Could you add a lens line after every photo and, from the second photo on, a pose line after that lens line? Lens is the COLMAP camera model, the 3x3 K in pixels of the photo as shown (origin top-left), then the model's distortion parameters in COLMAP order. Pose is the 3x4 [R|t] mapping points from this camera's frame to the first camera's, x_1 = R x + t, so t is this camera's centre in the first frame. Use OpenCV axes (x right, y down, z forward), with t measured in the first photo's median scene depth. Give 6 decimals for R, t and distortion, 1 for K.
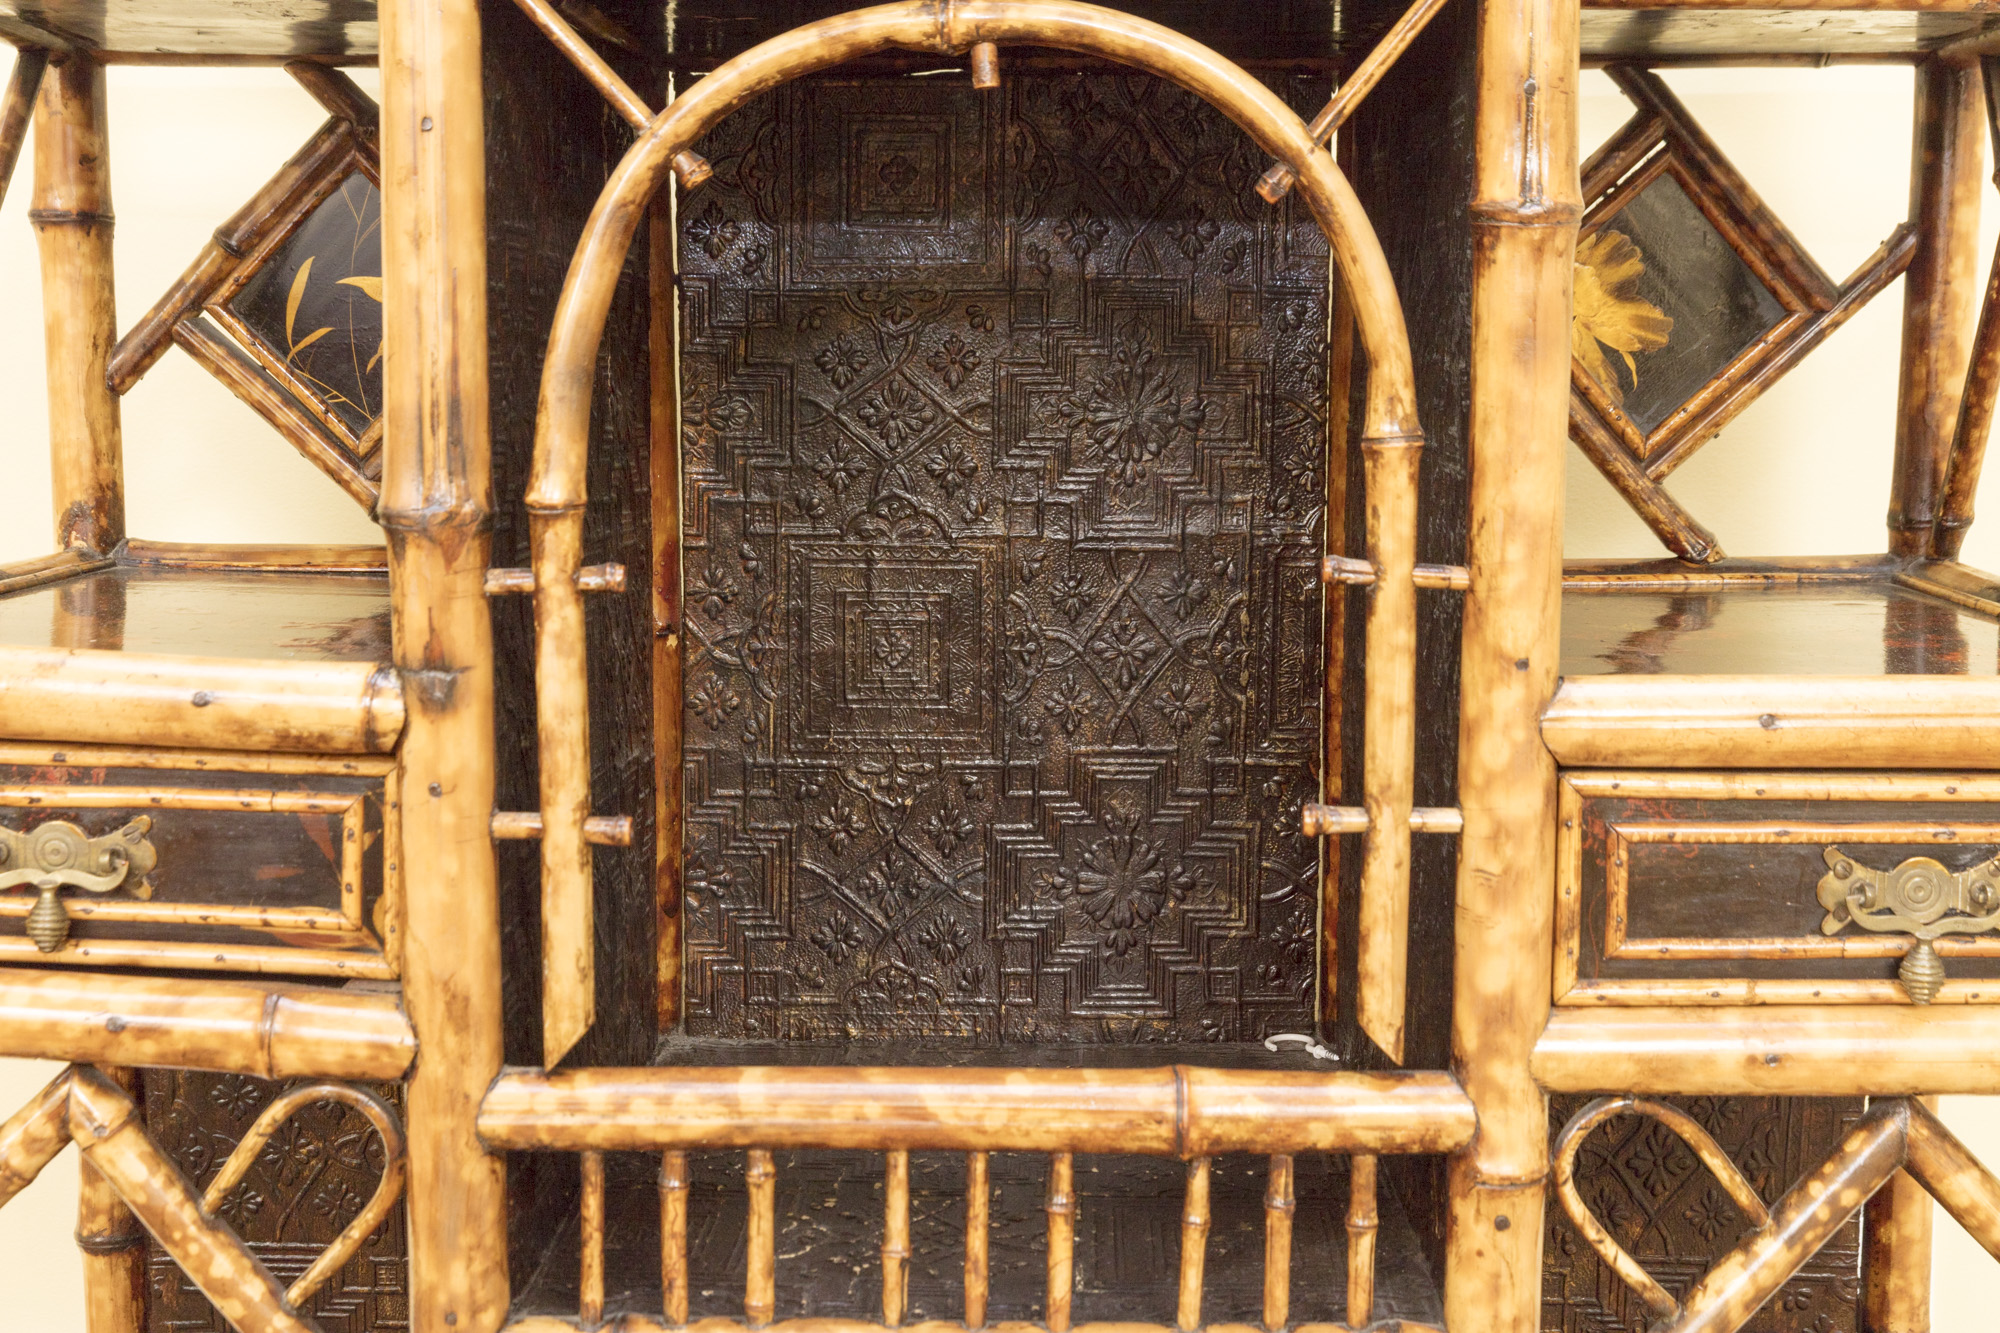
lens RADIAL K [[2664.6, 0, 993.7], [0, 2664.6, 659.9], [0, 0, 1]] dist [-0.021055, 0.000000]
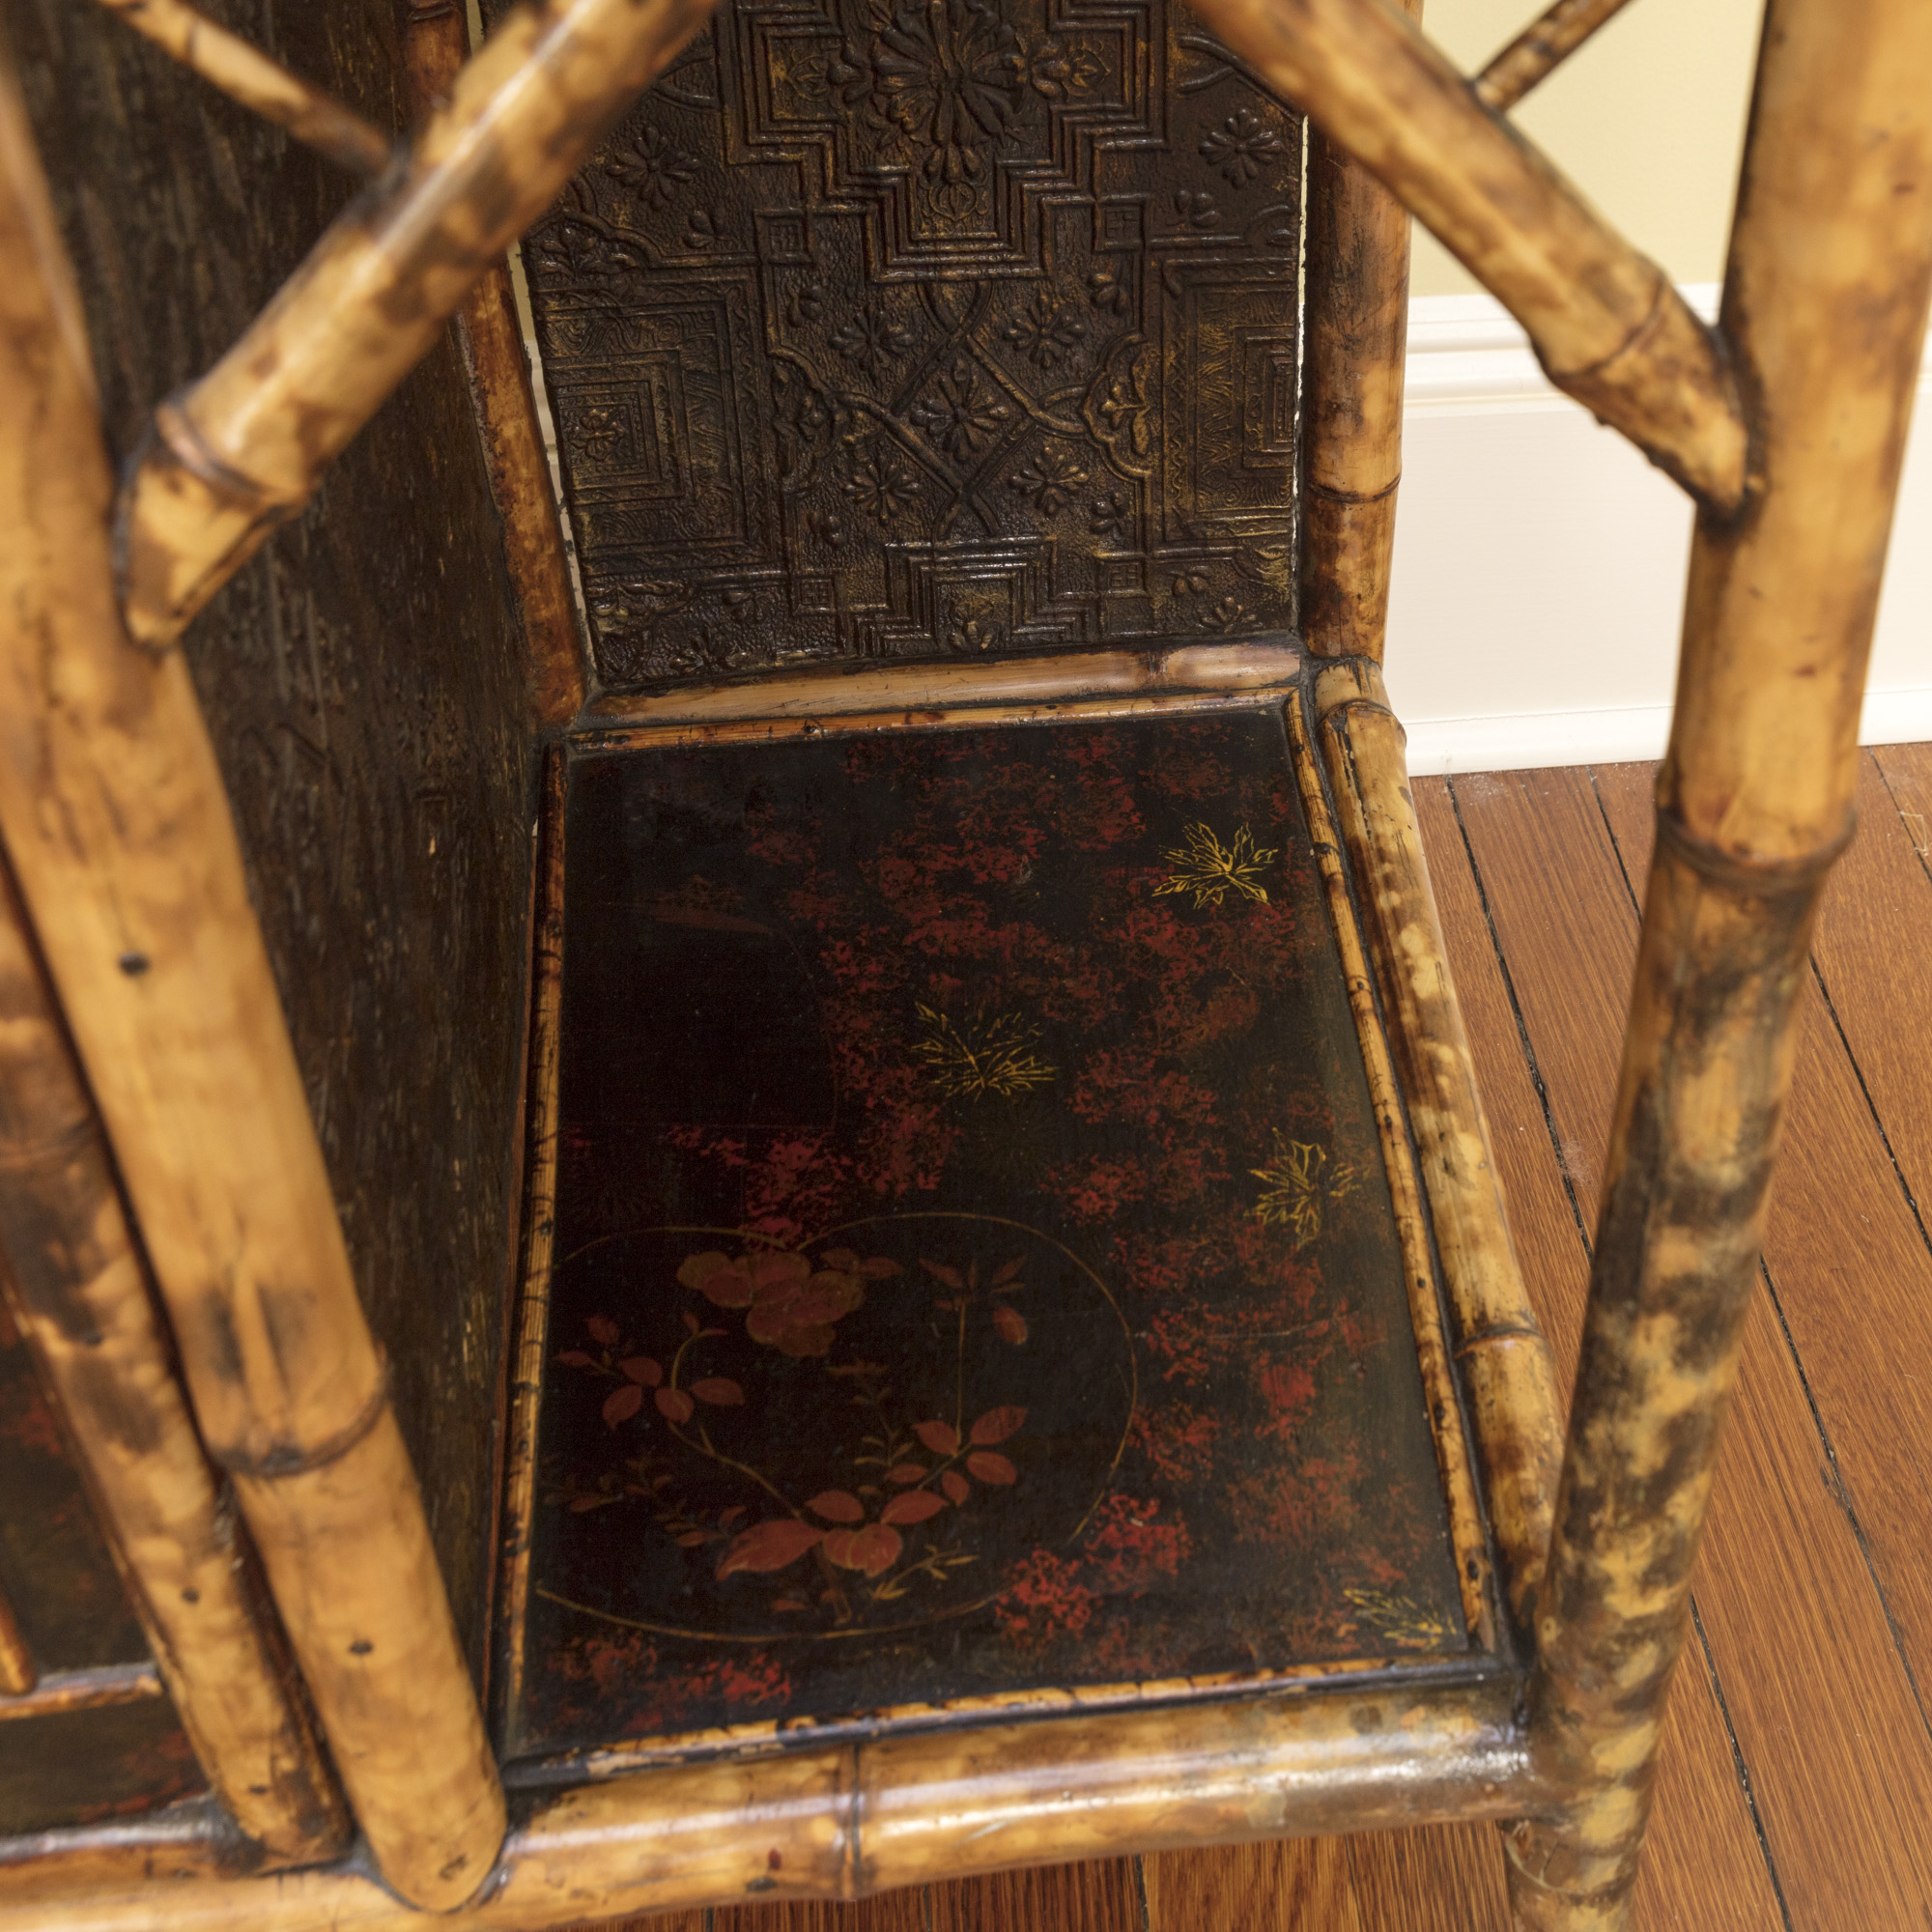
lens RADIAL K [[2921.9, 0, 1277.0], [0, 2921.9, 968.6], [0, 0, 1]] dist [0.003771, 0.000000]
pose [[0.986841, -0.094277, 0.131364, 0.324940], [-0.001848, 0.805801, 0.592184, 0.083052], [-0.161683, -0.584634, 0.795023, 0.566105]]
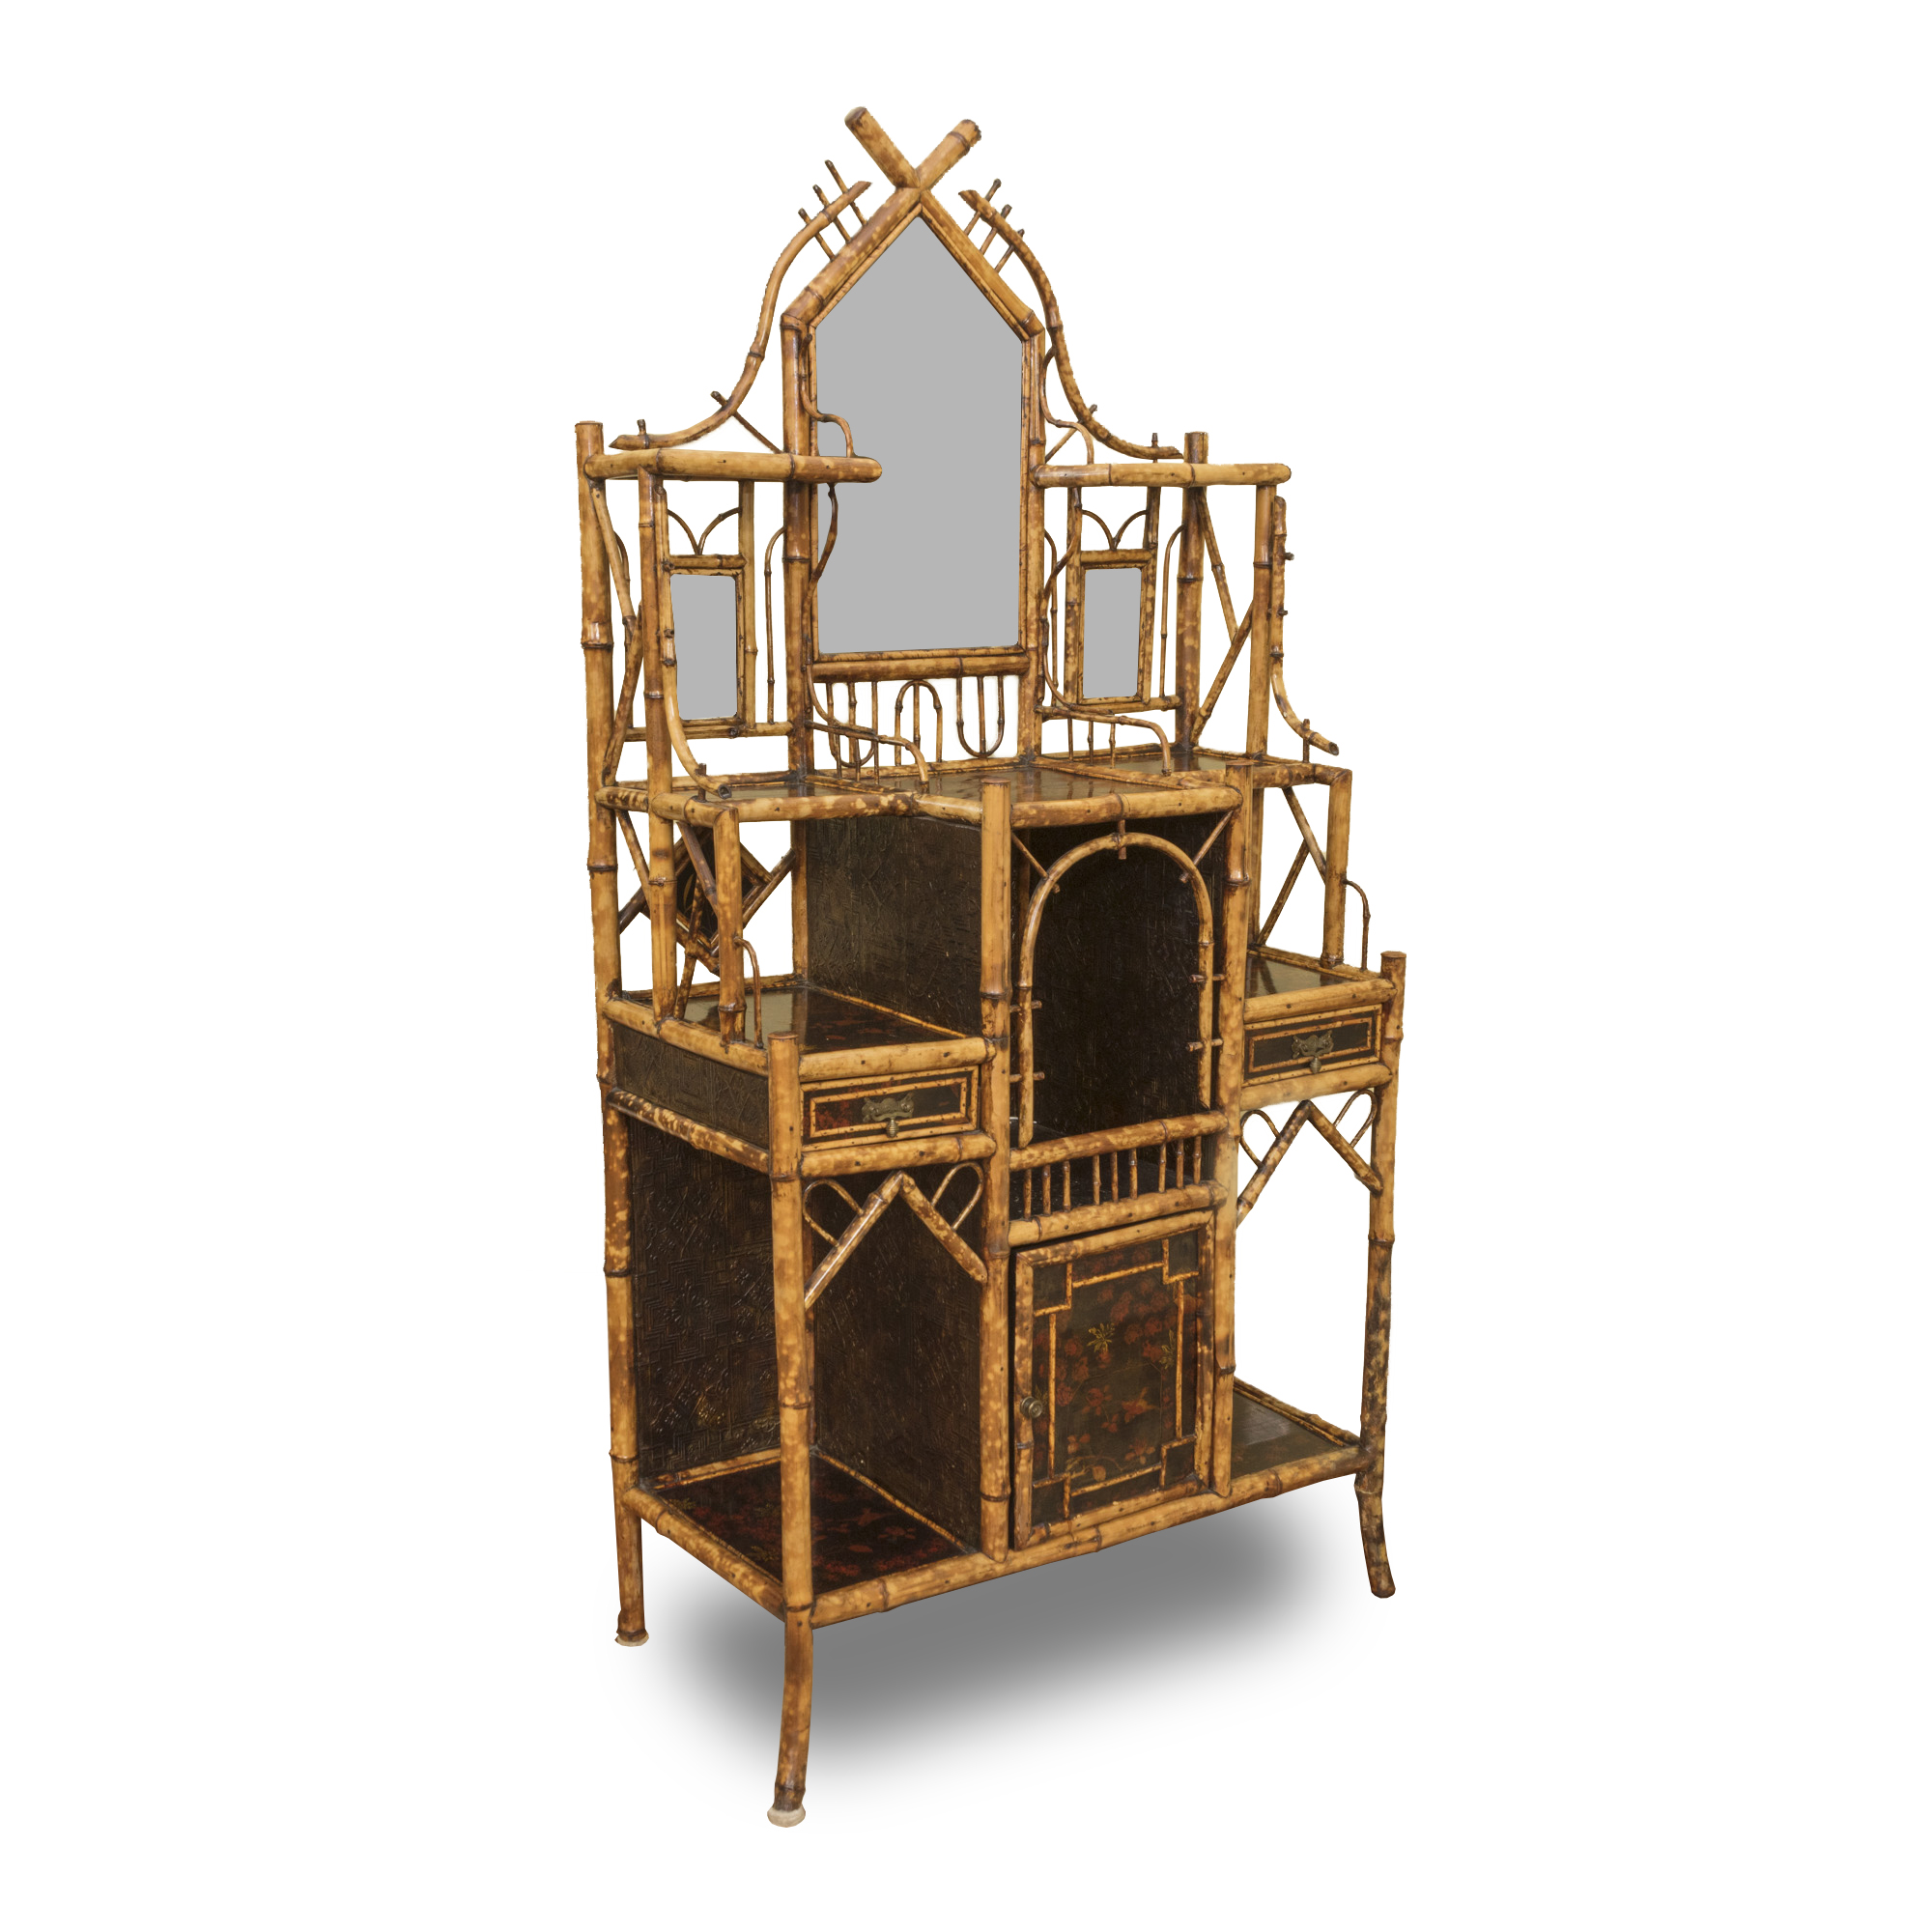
lens RADIAL K [[2289.4, 0, 899.9], [0, 2289.4, 1011.0], [0, 0, 1]] dist [-0.012990, 0.000000]
pose [[0.829807, -0.122582, 0.544420, -1.889277], [0.074103, 0.991141, 0.110217, -0.359406], [-0.553108, -0.051116, 0.831540, -1.367794]]
